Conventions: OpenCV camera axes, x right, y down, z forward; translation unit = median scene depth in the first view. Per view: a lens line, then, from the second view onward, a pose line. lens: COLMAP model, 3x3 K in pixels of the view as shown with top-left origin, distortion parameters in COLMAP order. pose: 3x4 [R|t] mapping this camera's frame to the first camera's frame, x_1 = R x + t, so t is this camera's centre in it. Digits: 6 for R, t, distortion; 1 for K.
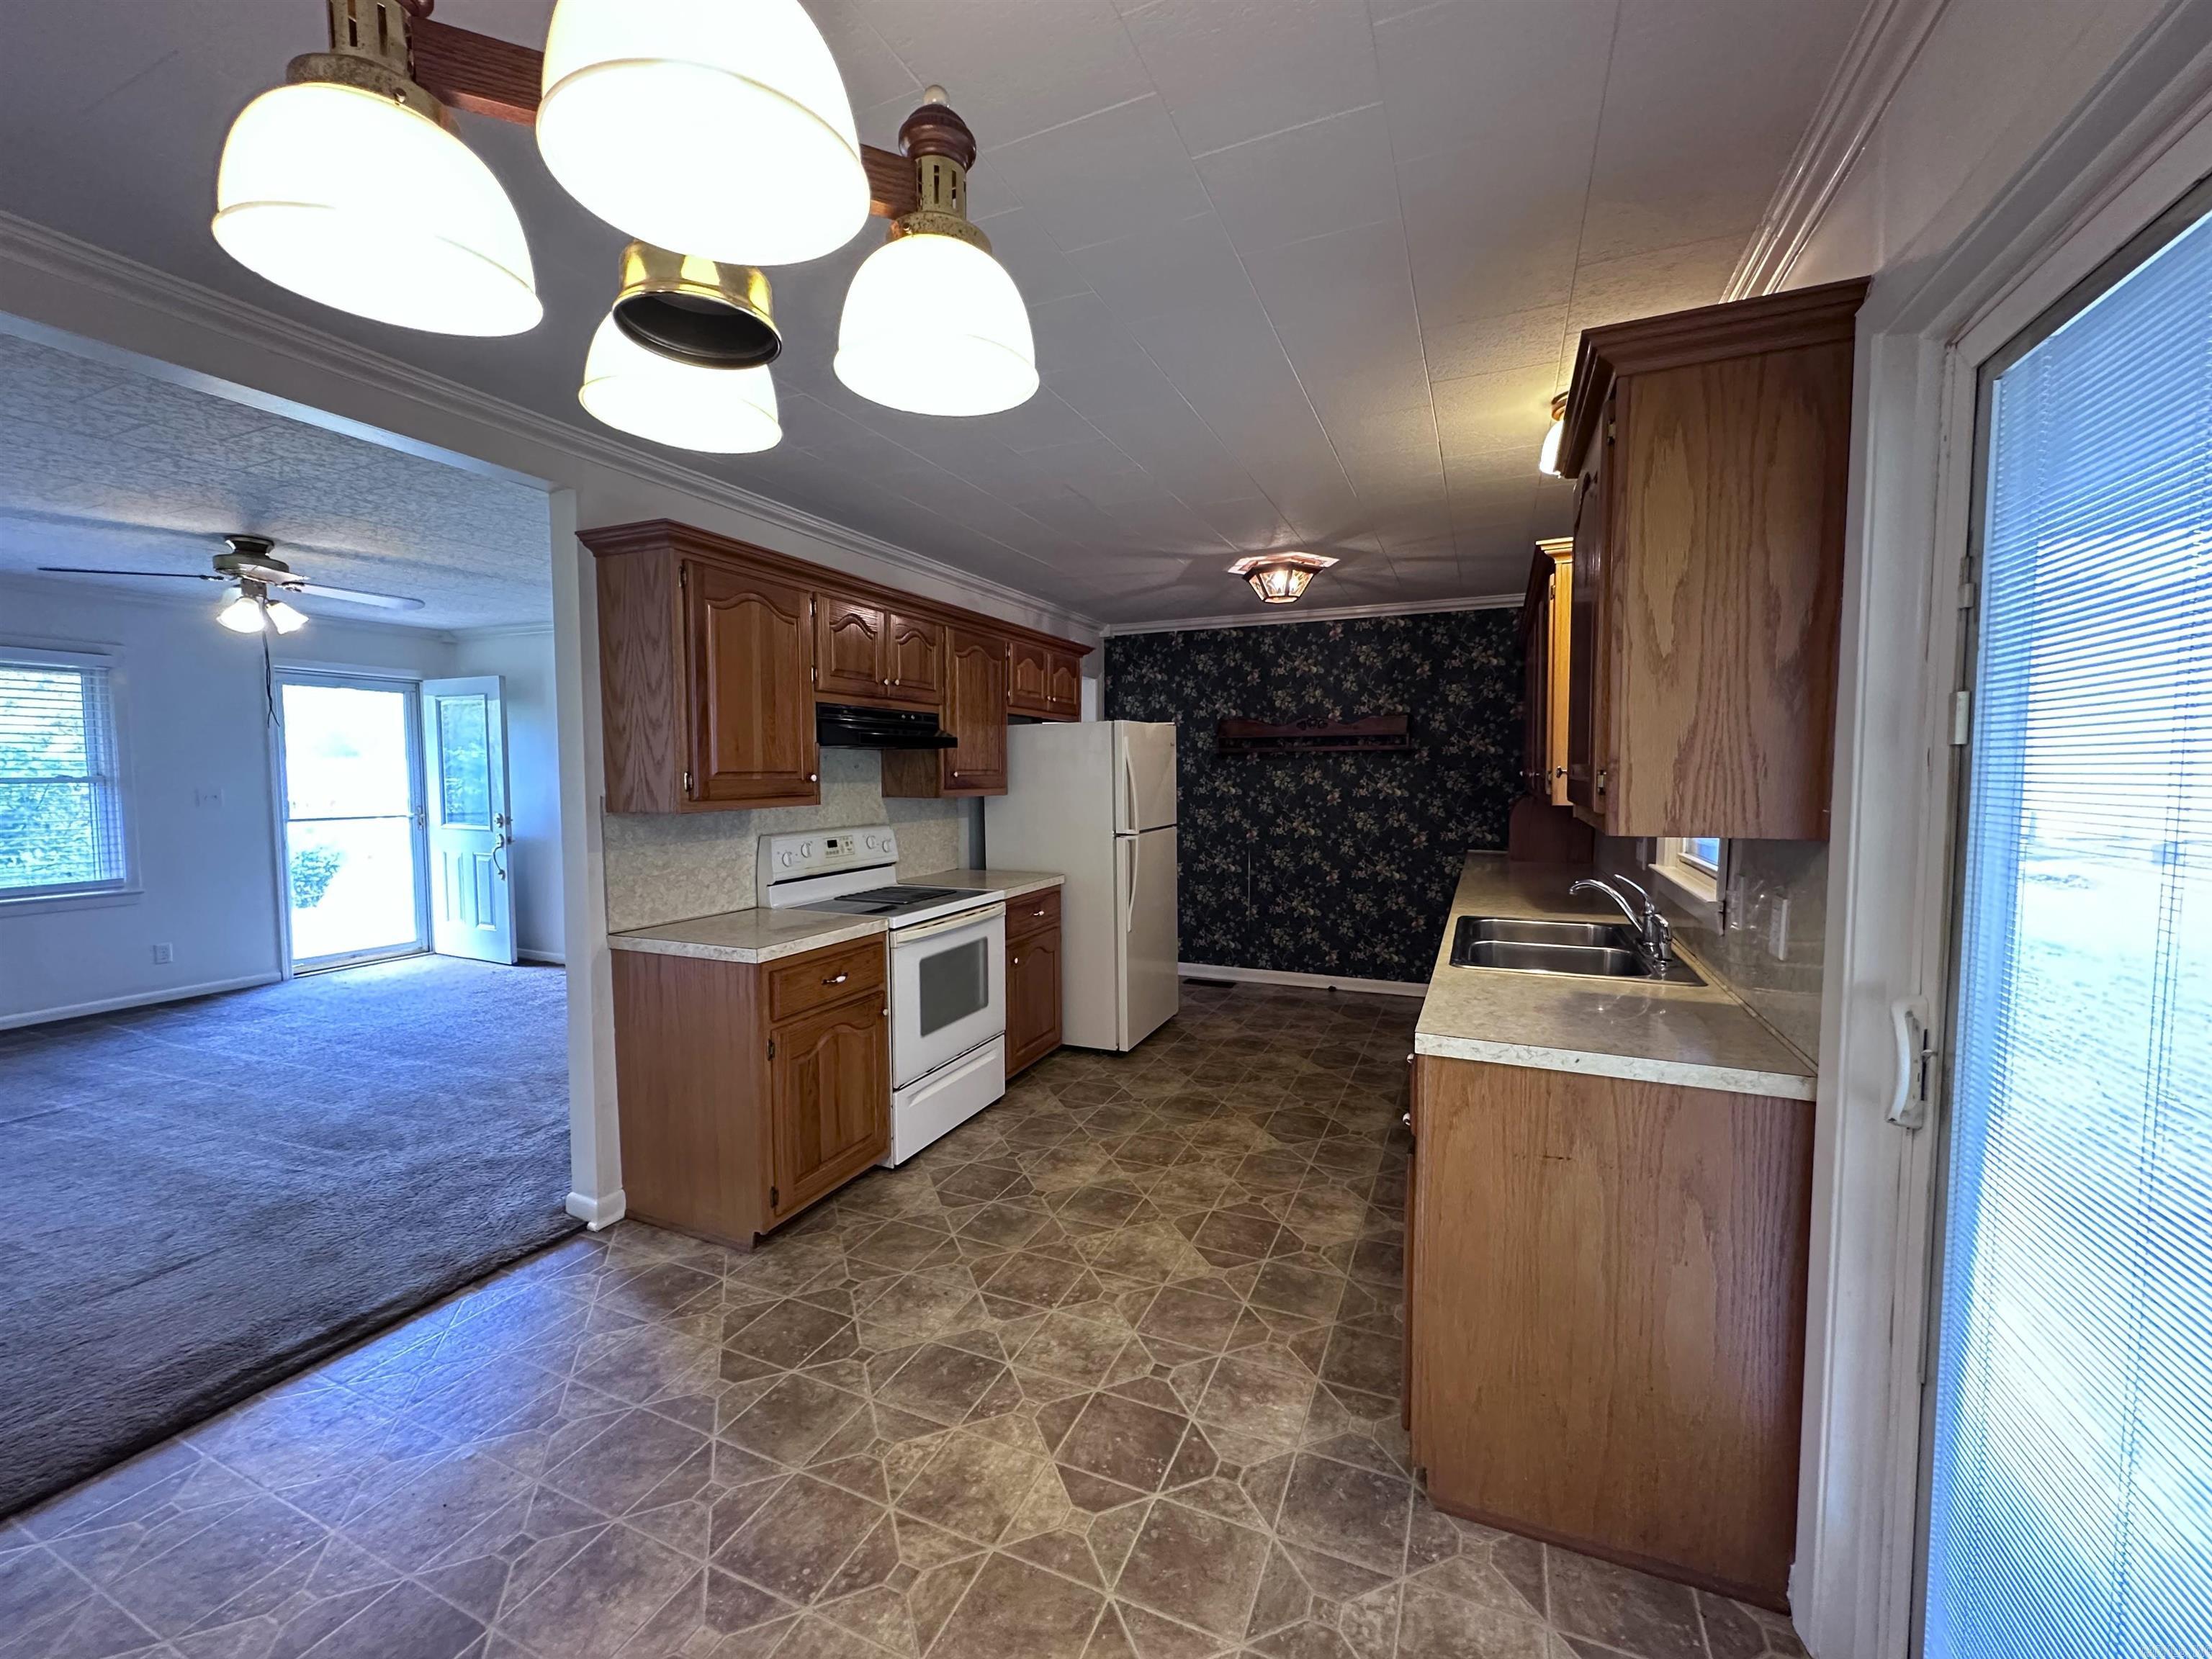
lens RADIAL K [[884.7, 0, 1106.0], [0, 884.7, 829.5], [0, 0, 1]] dist [-0.000555, 0.000181]
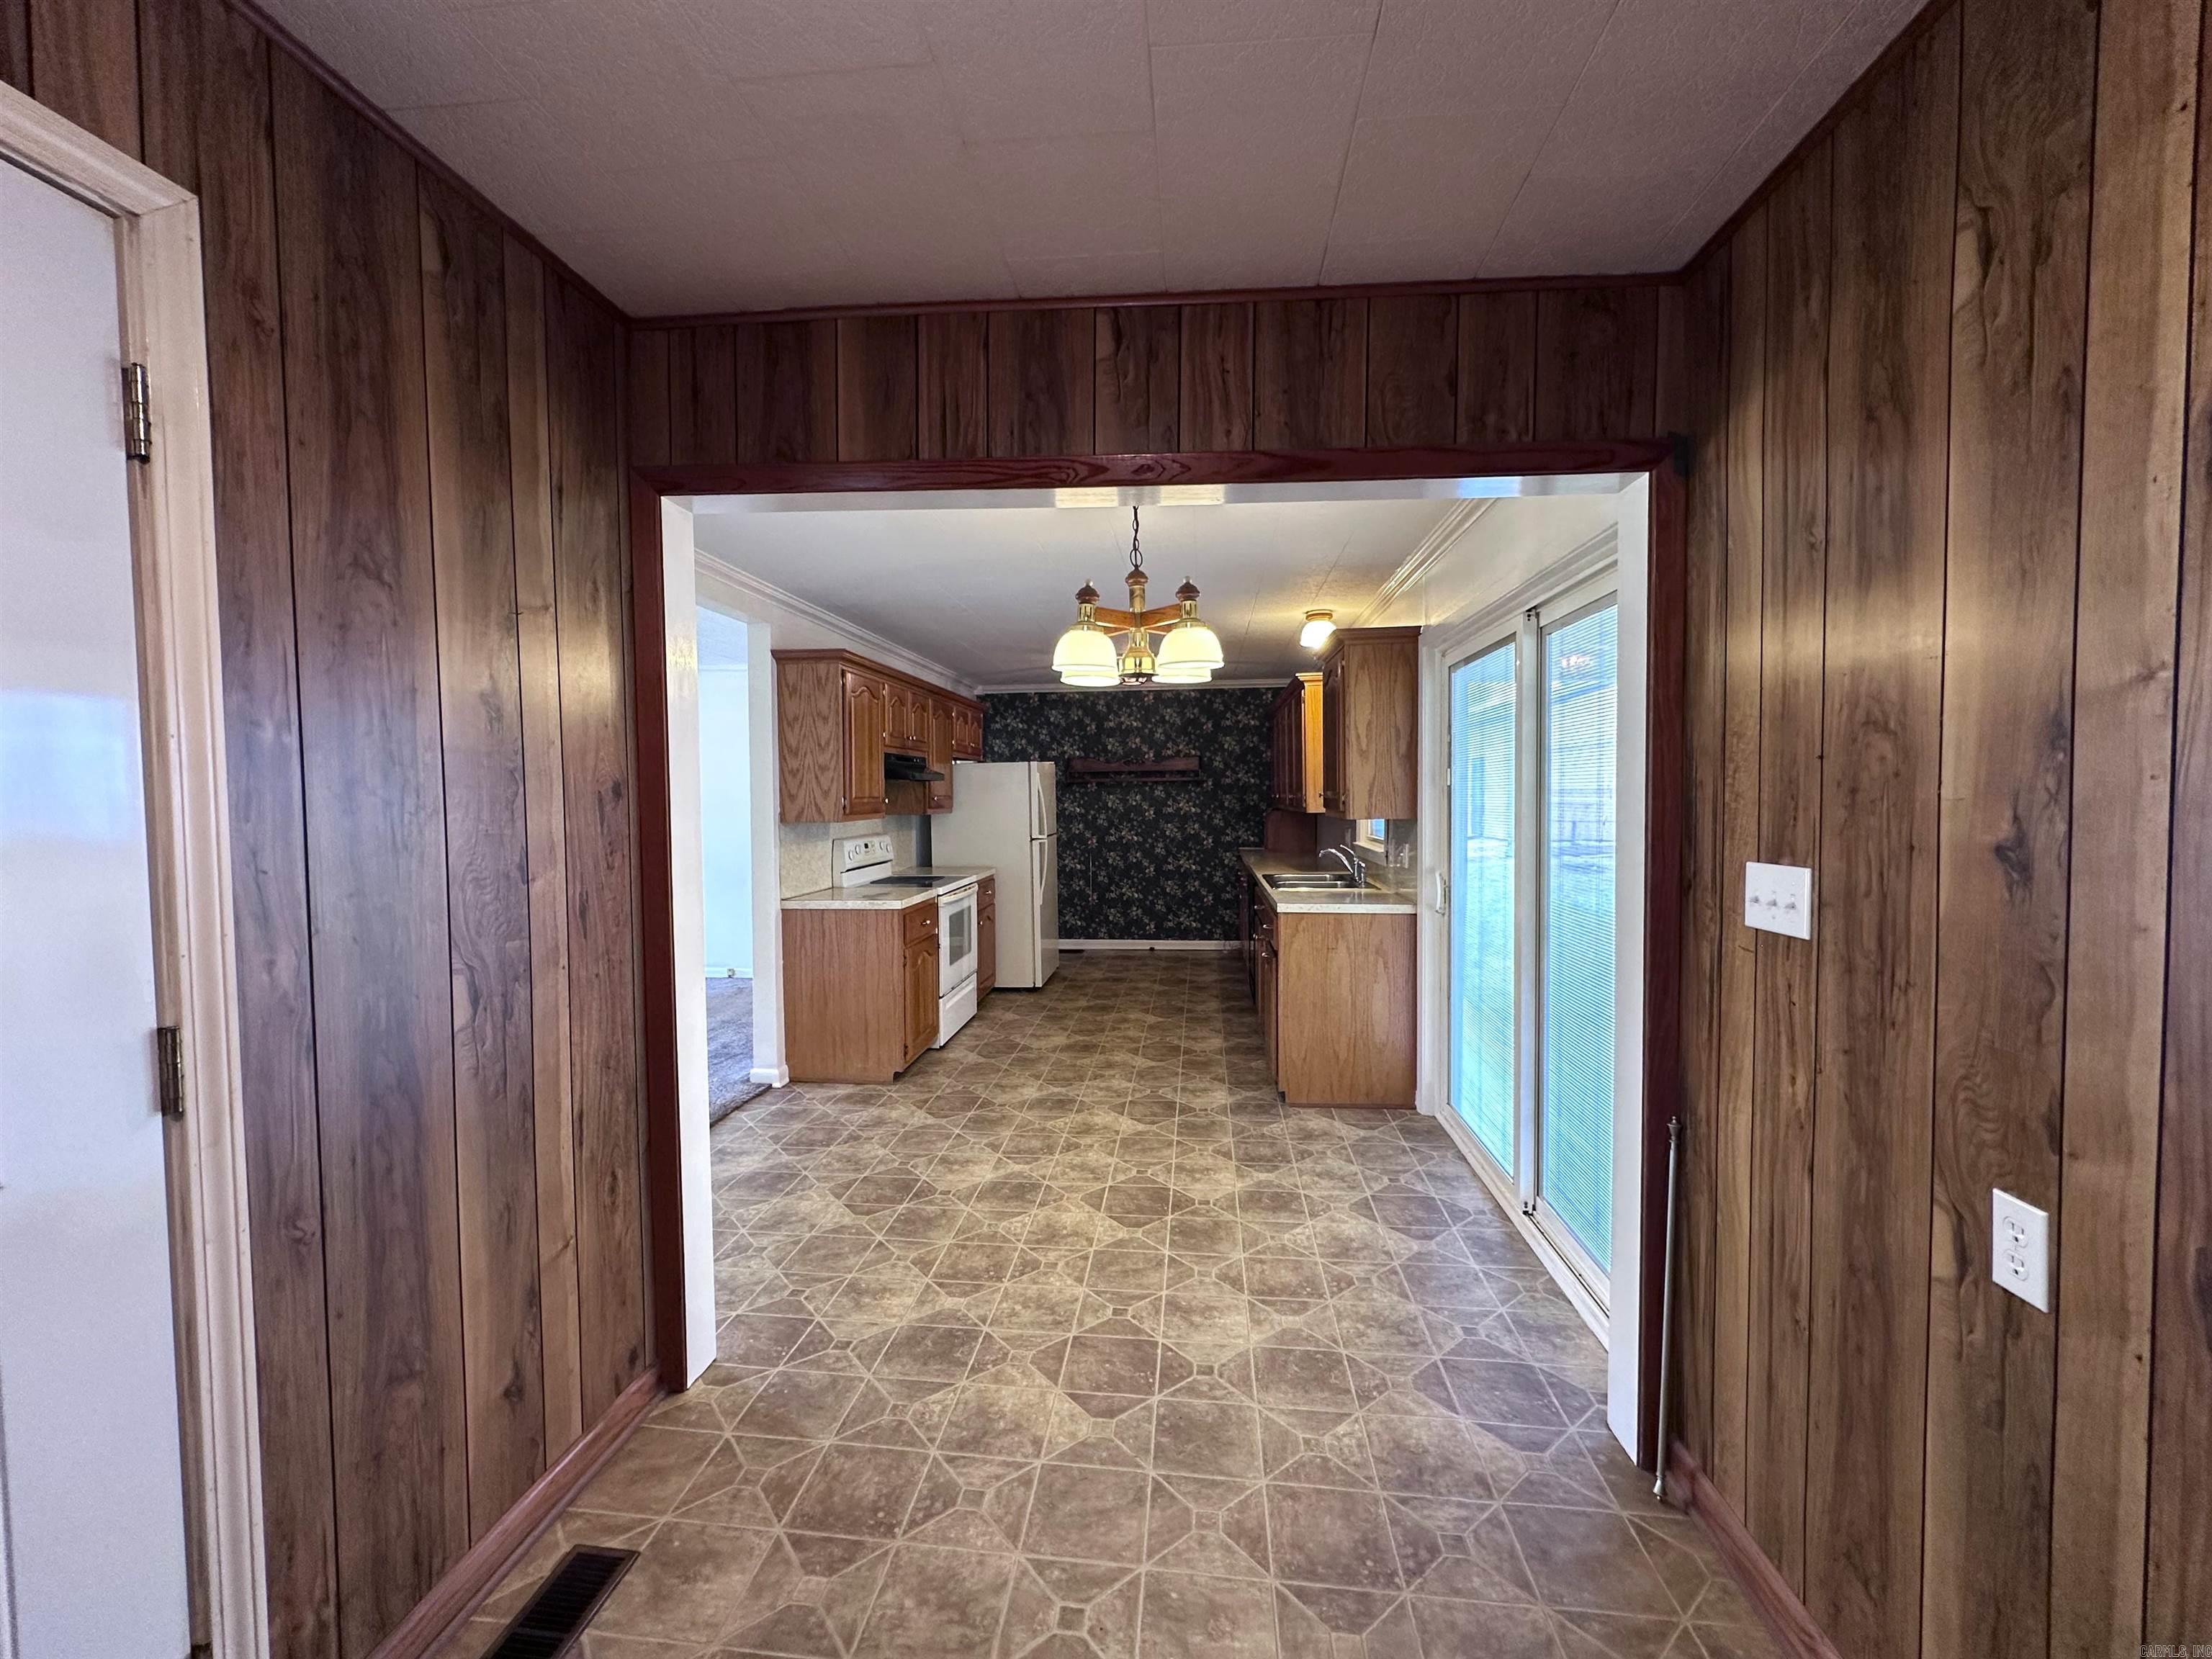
lens RADIAL K [[884.7, 0, 1106.0], [0, 884.7, 829.5], [0, 0, 1]] dist [-0.000555, 0.000181]
pose [[0.954655, -0.015954, 0.297285, -0.378573], [0.024403, 0.999396, -0.024732, 0.036369], [-0.296711, 0.030865, 0.954468, -0.545245]]
